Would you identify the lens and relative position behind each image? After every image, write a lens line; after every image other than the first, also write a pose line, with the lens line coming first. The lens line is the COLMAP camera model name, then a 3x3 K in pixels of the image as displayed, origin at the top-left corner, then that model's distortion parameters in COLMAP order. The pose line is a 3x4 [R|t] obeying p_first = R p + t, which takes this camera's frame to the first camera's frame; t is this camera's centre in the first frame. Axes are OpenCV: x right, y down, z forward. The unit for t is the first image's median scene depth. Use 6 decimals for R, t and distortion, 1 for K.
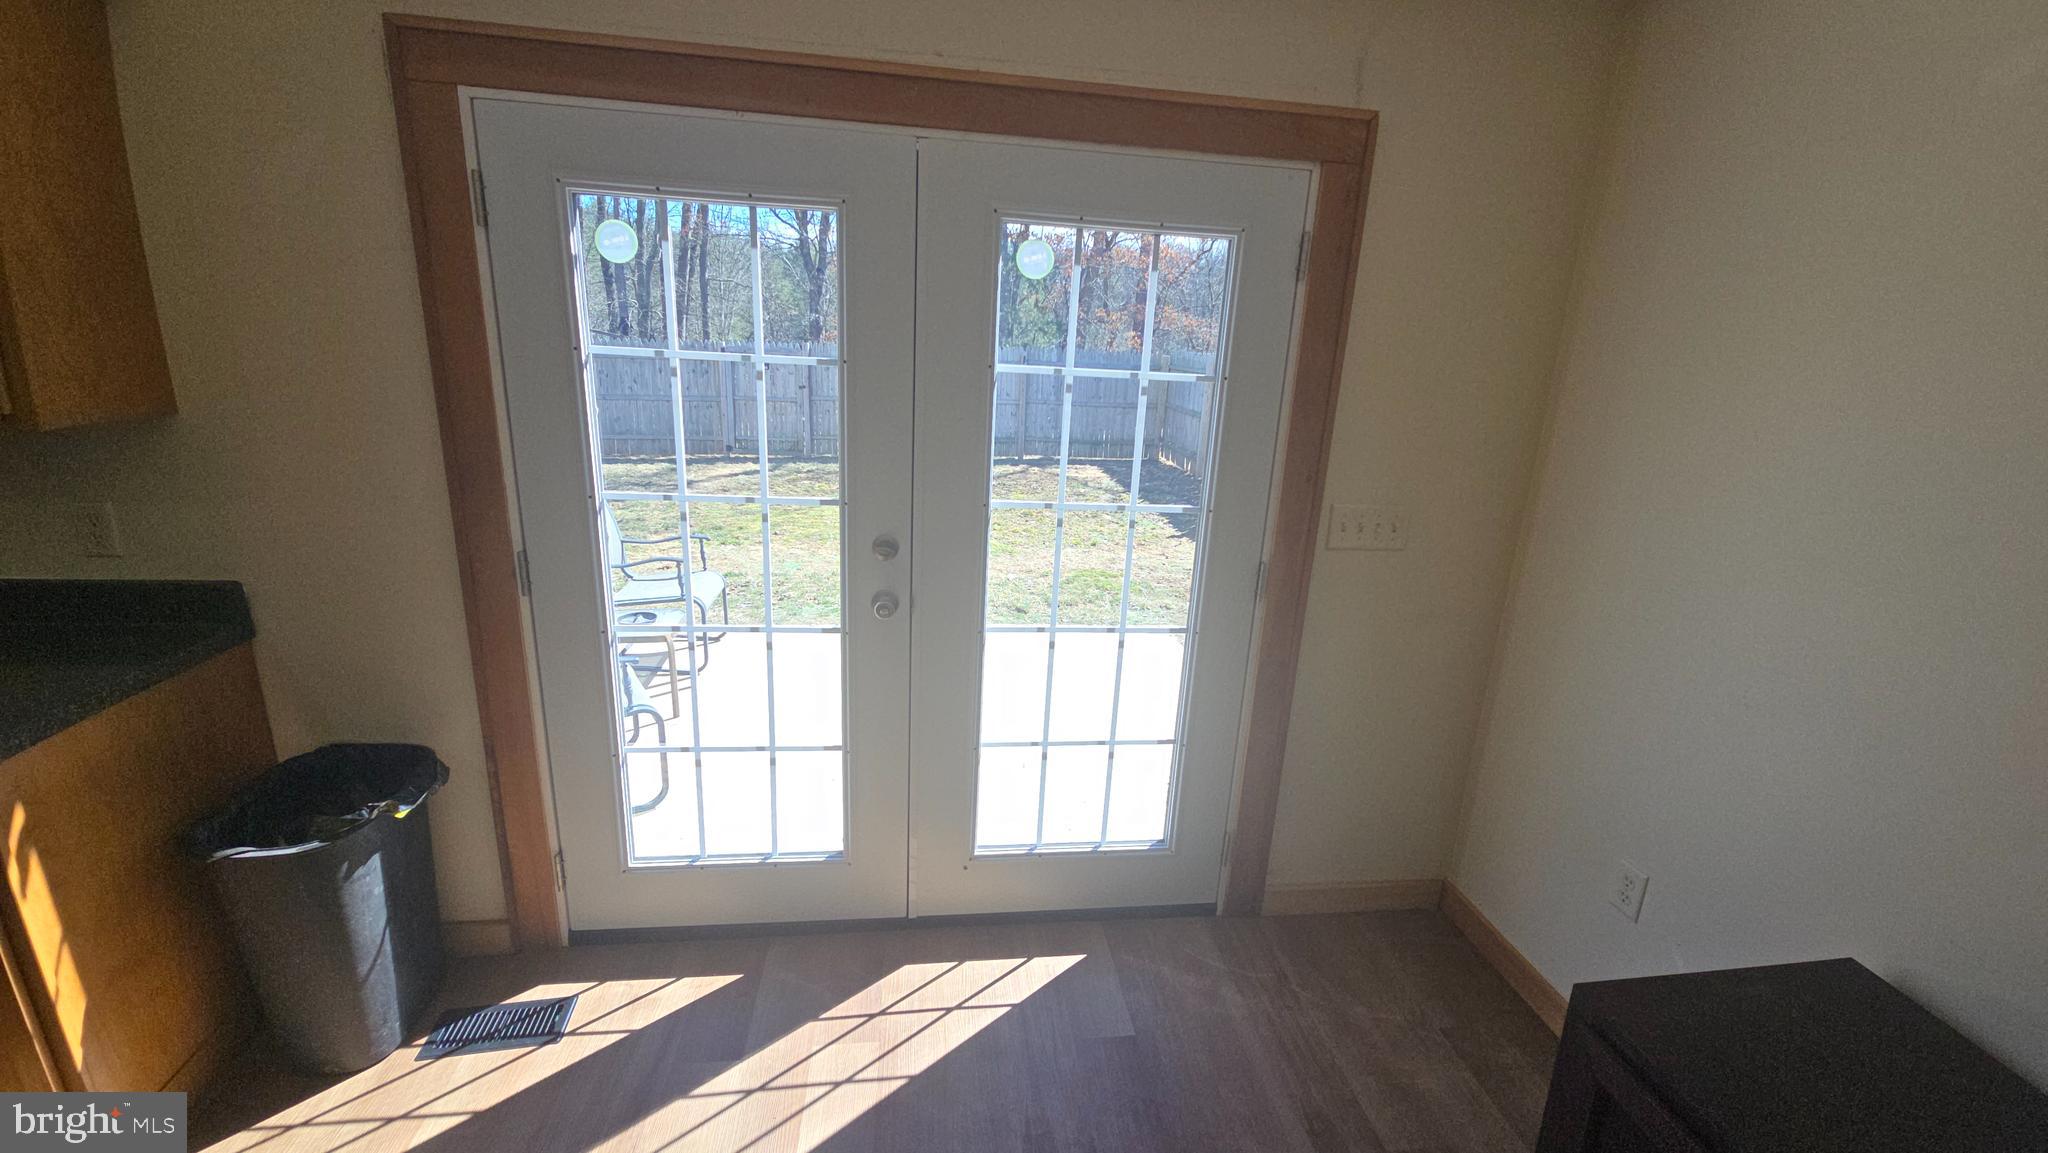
lens RADIAL K [[839.6, 0, 1026.2], [0, 839.6, 569.1], [0, 0, 1]] dist [0.010082, -0.005804]
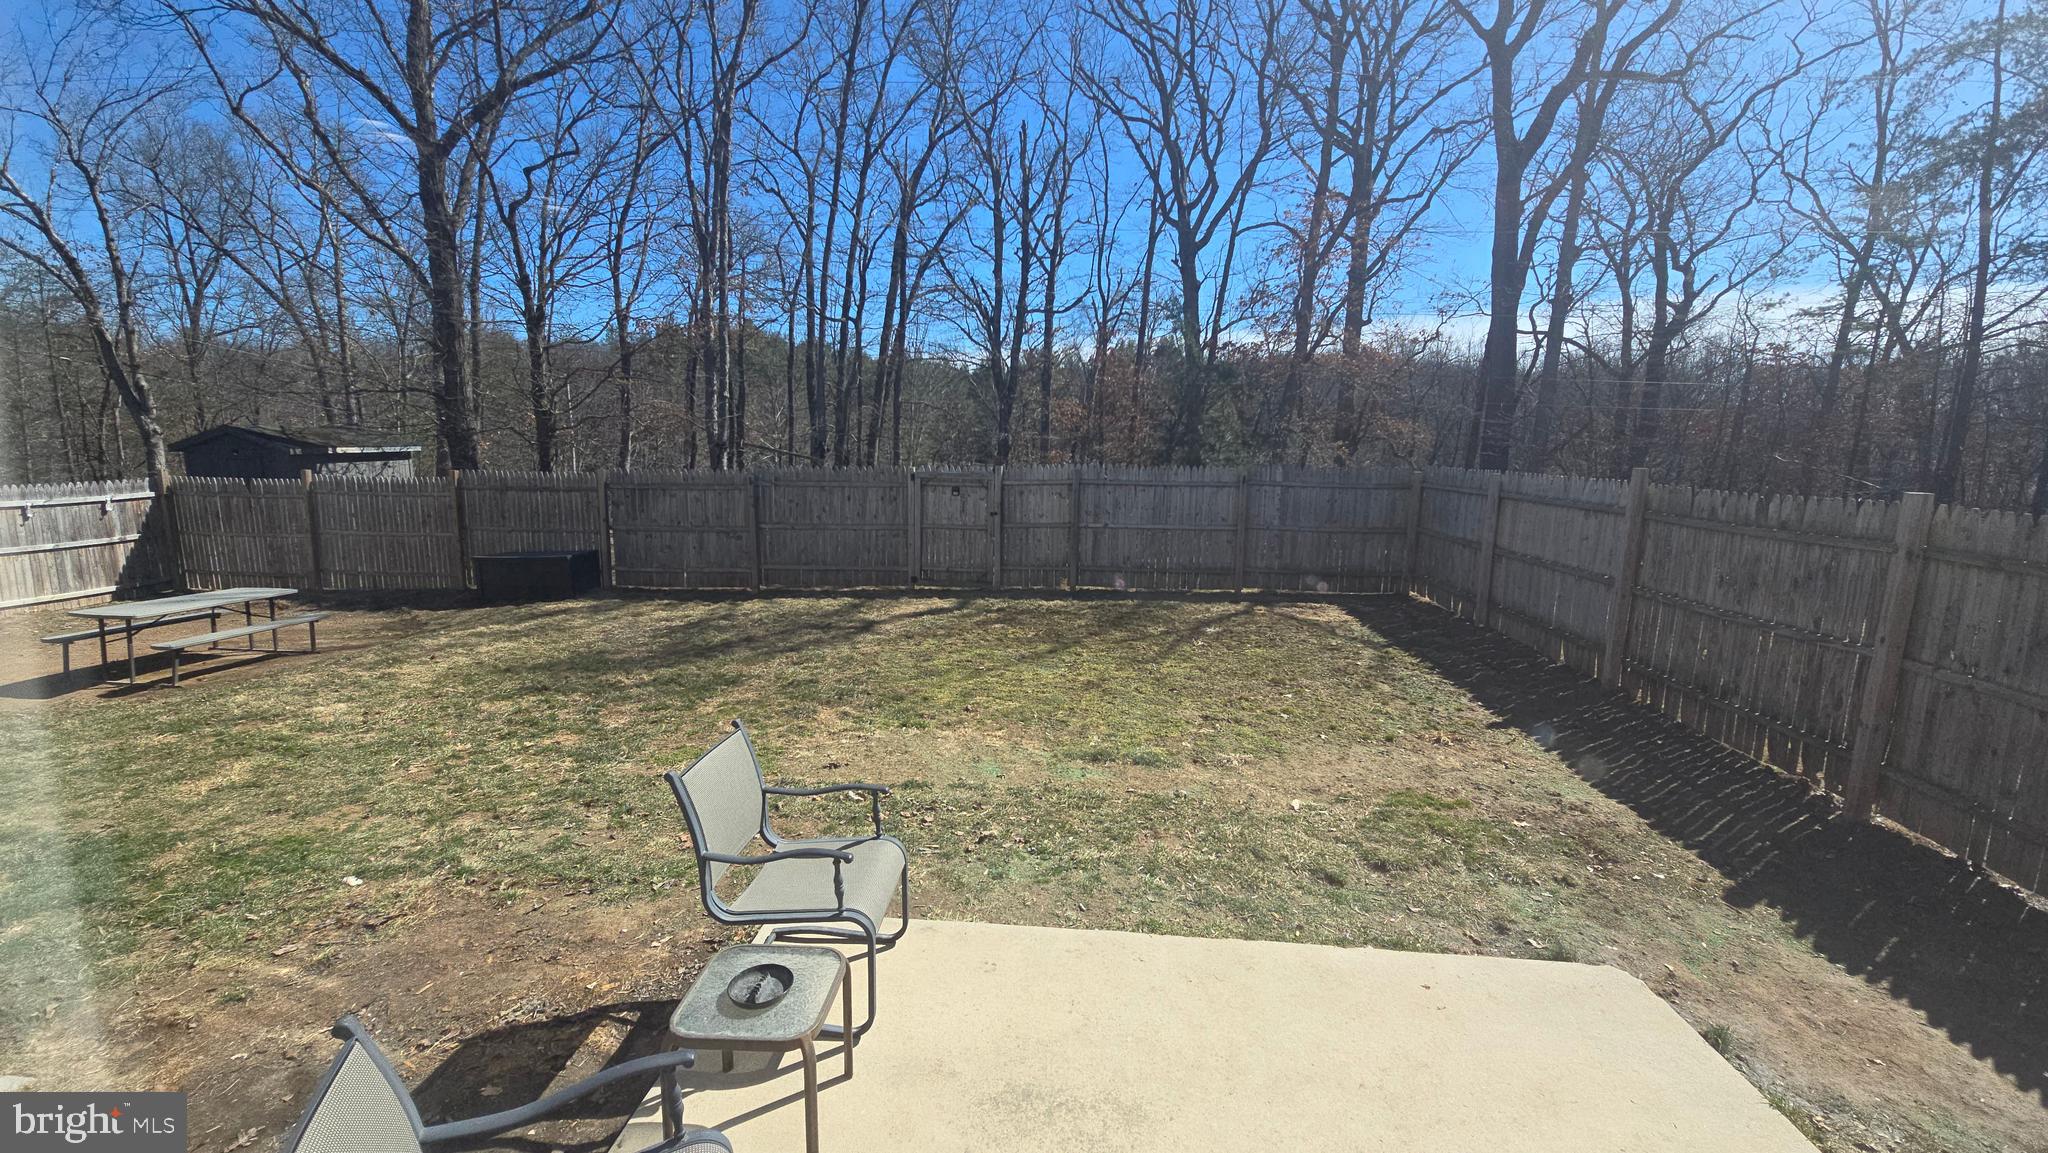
lens RADIAL K [[839.6, 0, 1018.8], [0, 839.6, 572.7], [0, 0, 1]] dist [0.010082, -0.005804]
pose [[0.978170, 0.006987, -0.207687, -0.052880], [-0.032259, 0.992424, -0.118545, -0.048444], [0.205286, 0.122657, 0.970986, 0.136177]]
